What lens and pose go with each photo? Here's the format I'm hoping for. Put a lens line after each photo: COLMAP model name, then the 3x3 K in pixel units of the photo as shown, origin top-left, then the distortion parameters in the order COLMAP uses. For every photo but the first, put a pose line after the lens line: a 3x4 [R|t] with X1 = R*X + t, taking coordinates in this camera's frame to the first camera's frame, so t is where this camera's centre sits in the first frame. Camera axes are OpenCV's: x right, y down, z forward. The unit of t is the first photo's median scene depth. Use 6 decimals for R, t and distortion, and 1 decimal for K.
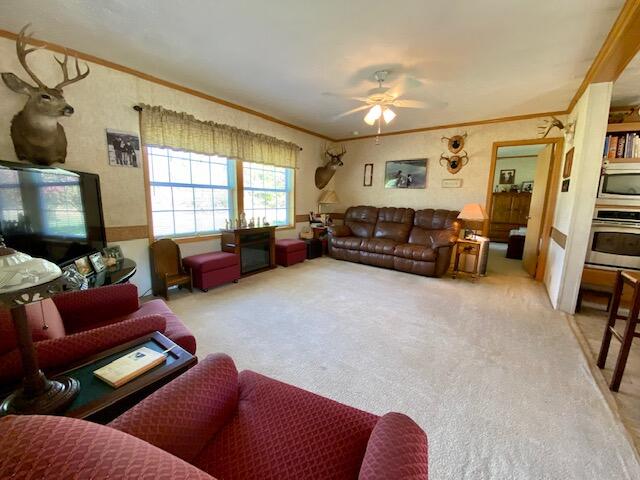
lens RADIAL K [[260.9, 0, 320.0], [0, 260.9, 240.0], [0, 0, 1]] dist [0.001772, 0.000110]
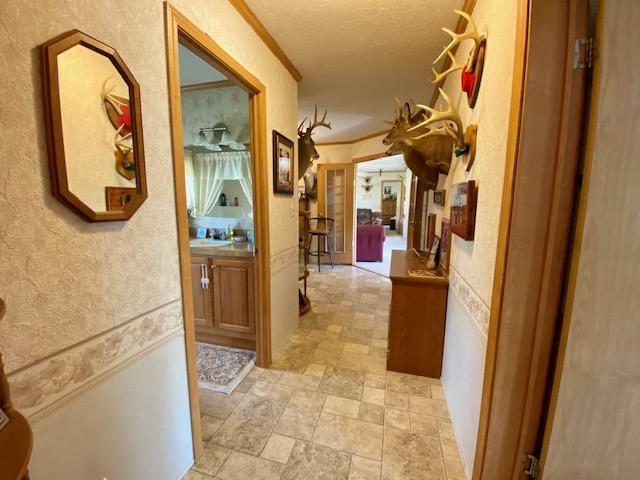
lens RADIAL K [[260.9, 0, 320.0], [0, 260.9, 240.0], [0, 0, 1]] dist [0.001772, 0.000110]
pose [[0.936641, -0.064534, 0.344296, -0.413238], [0.065475, 0.997814, 0.008906, 0.066271], [-0.344118, 0.014202, 0.938819, -0.597009]]
